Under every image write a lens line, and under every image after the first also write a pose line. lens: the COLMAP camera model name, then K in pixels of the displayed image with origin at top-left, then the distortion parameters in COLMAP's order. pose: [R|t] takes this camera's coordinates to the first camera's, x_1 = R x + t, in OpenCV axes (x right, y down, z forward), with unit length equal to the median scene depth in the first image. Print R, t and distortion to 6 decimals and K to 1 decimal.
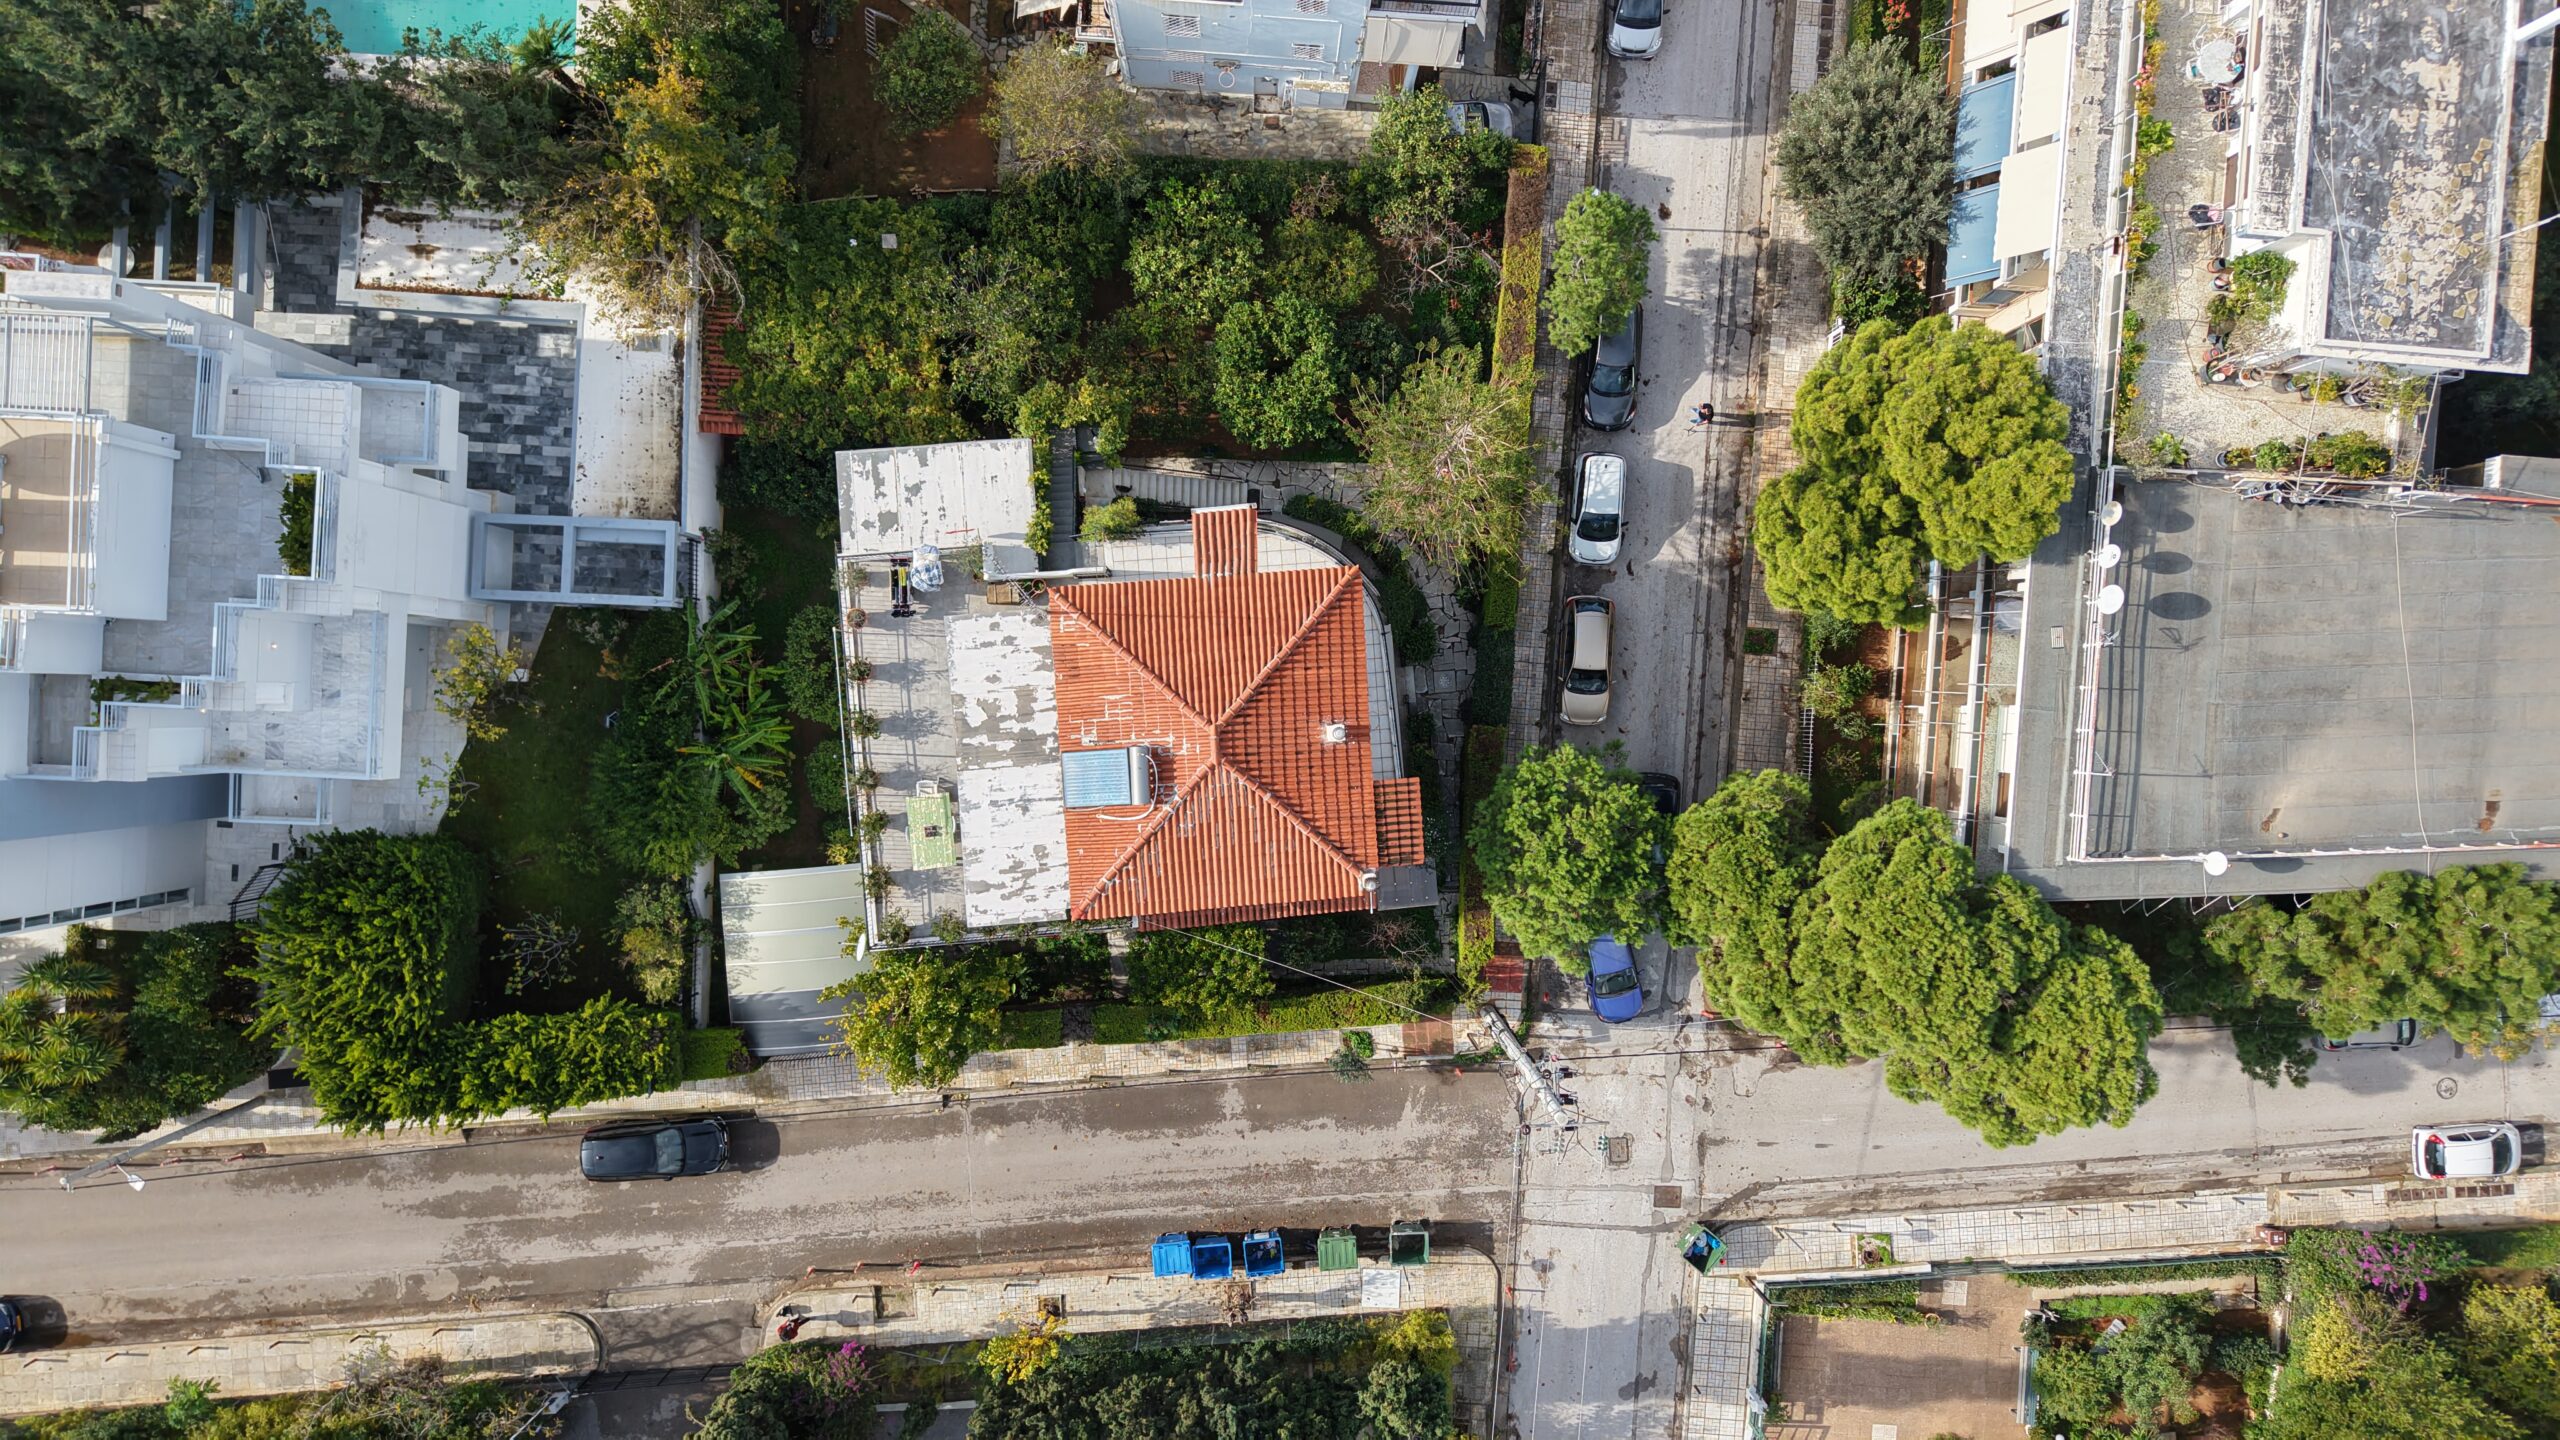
lens RADIAL K [[1732.6, 0, 1269.5], [0, 1732.6, 713.2], [0, 0, 1]] dist [0.058114, -0.055671]
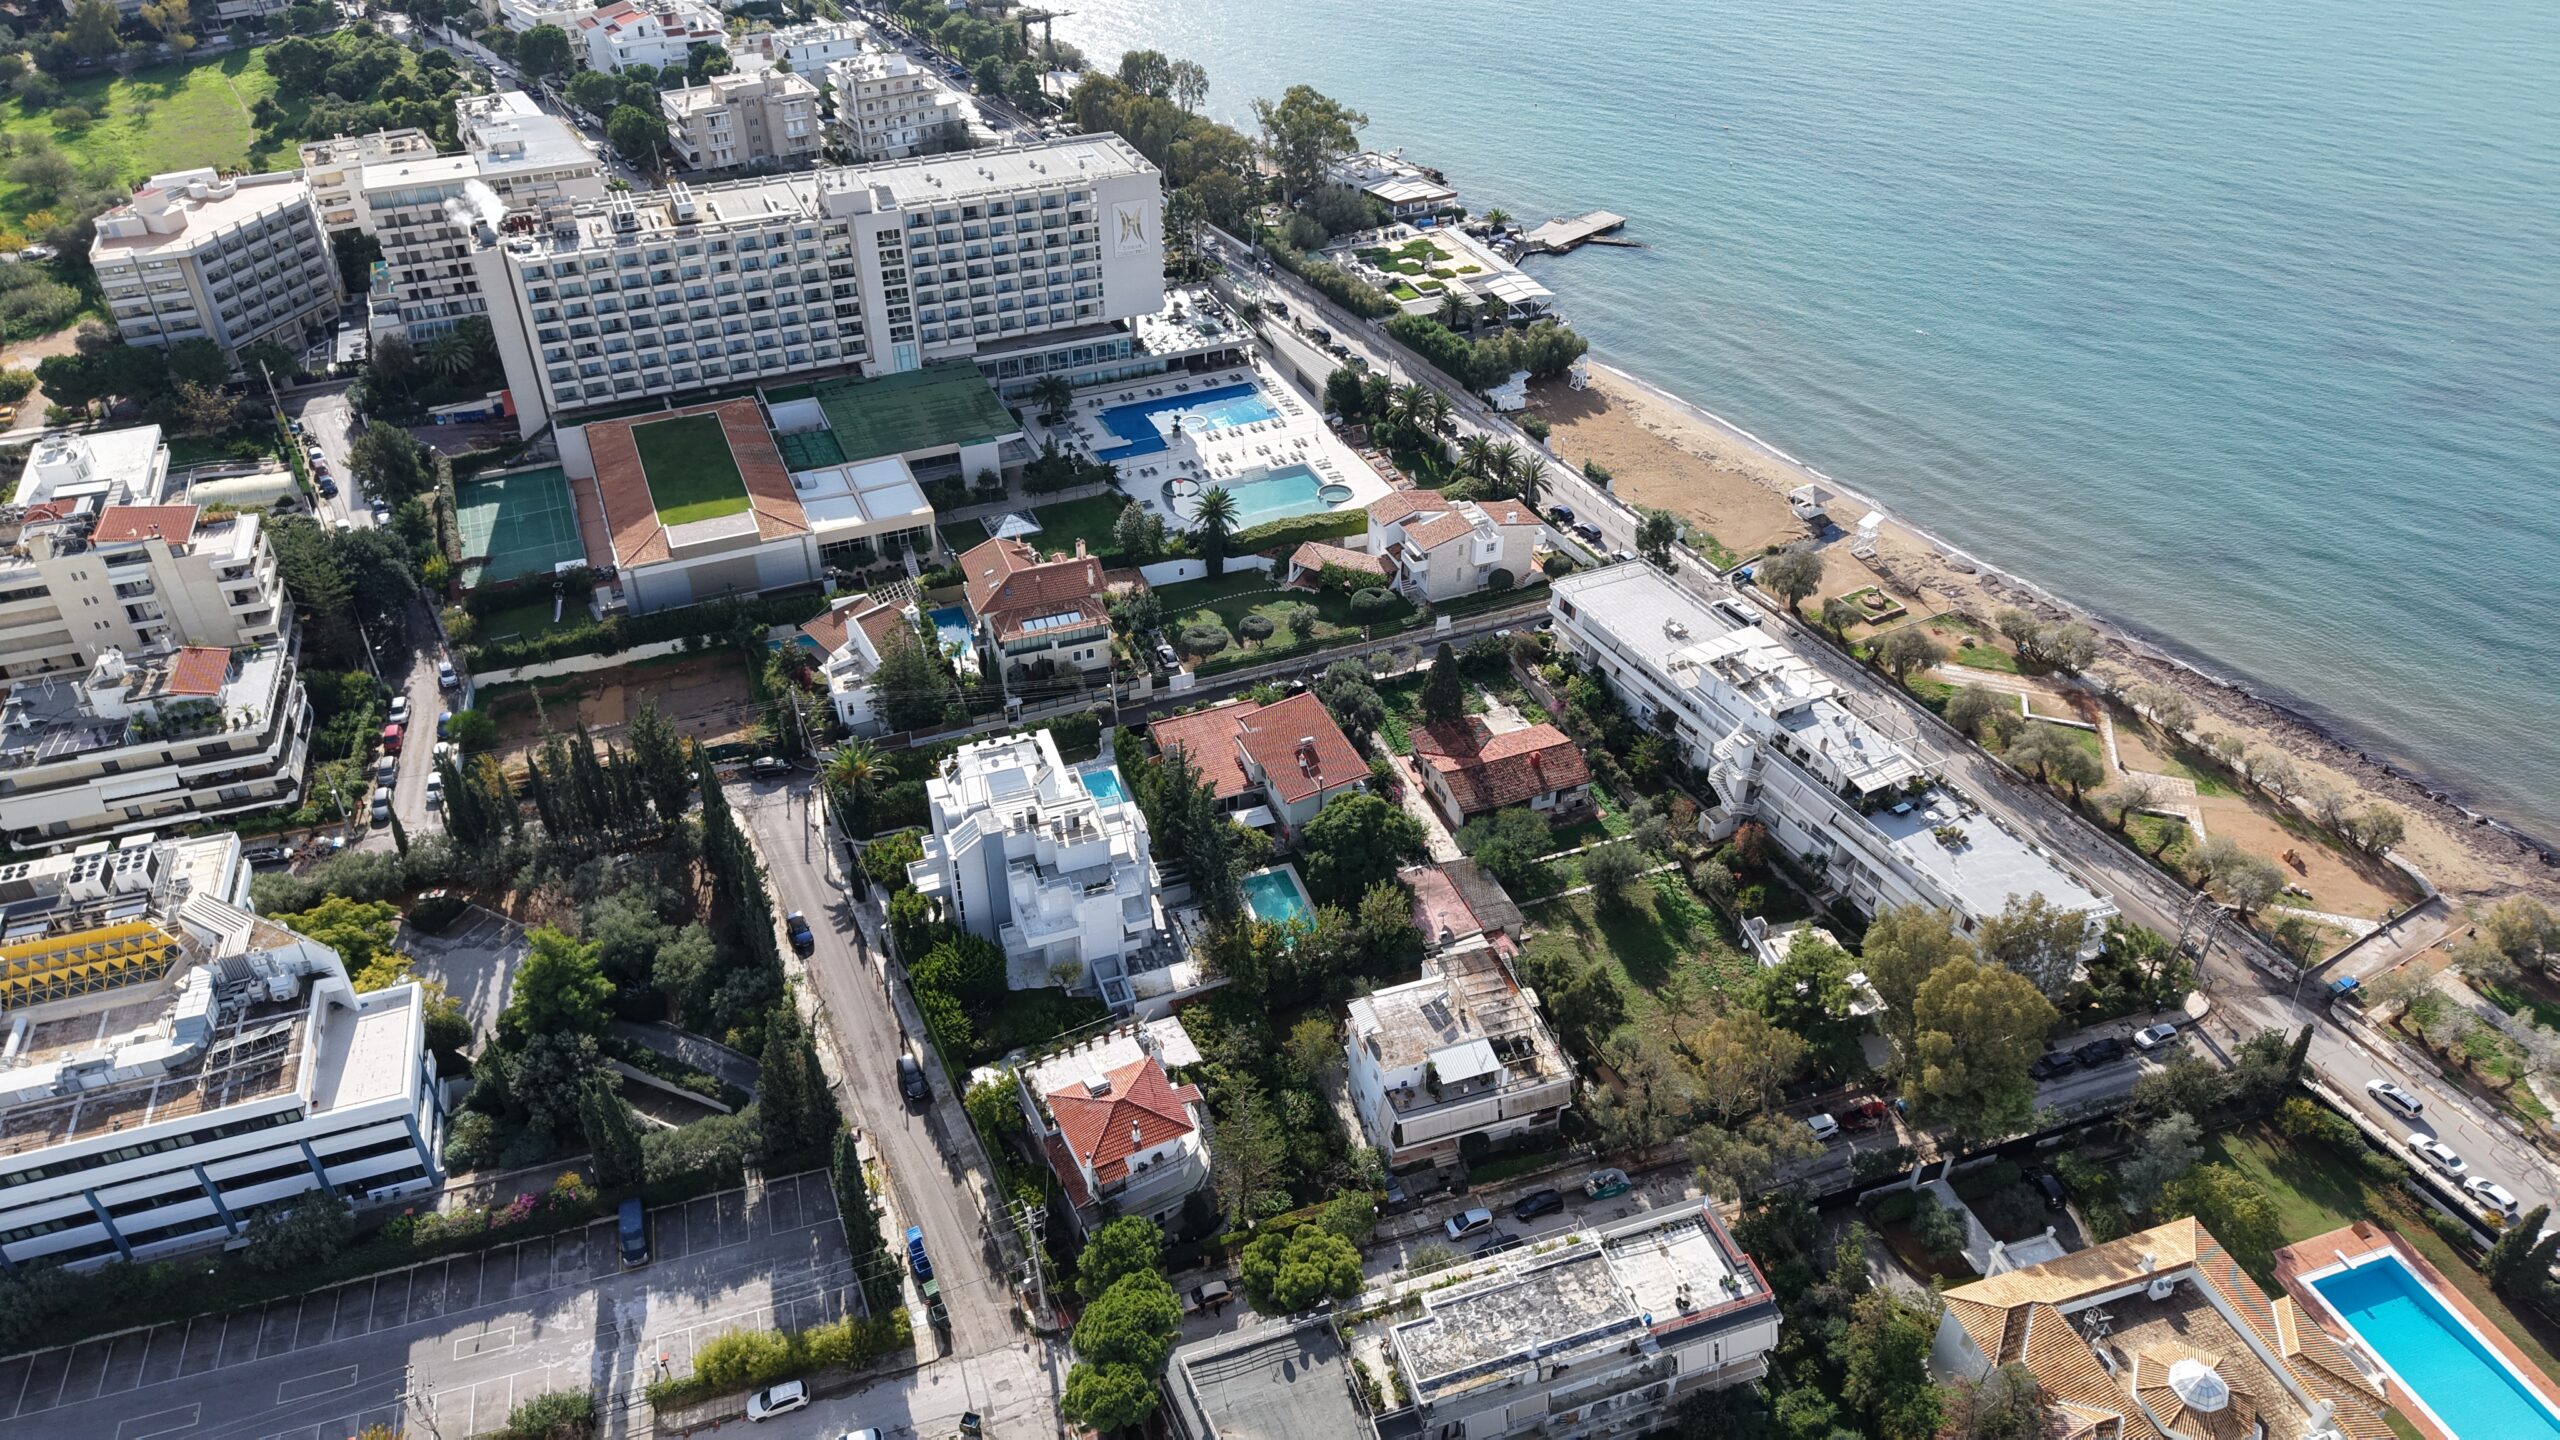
lens RADIAL K [[1732.6, 0, 1269.5], [0, 1732.6, 713.2], [0, 0, 1]] dist [0.058114, -0.055671]
pose [[0.380038, 0.528407, -0.759182, 1.604755], [-0.924955, 0.221830, -0.308624, 0.448321], [0.005331, 0.819498, 0.573057, -0.999657]]
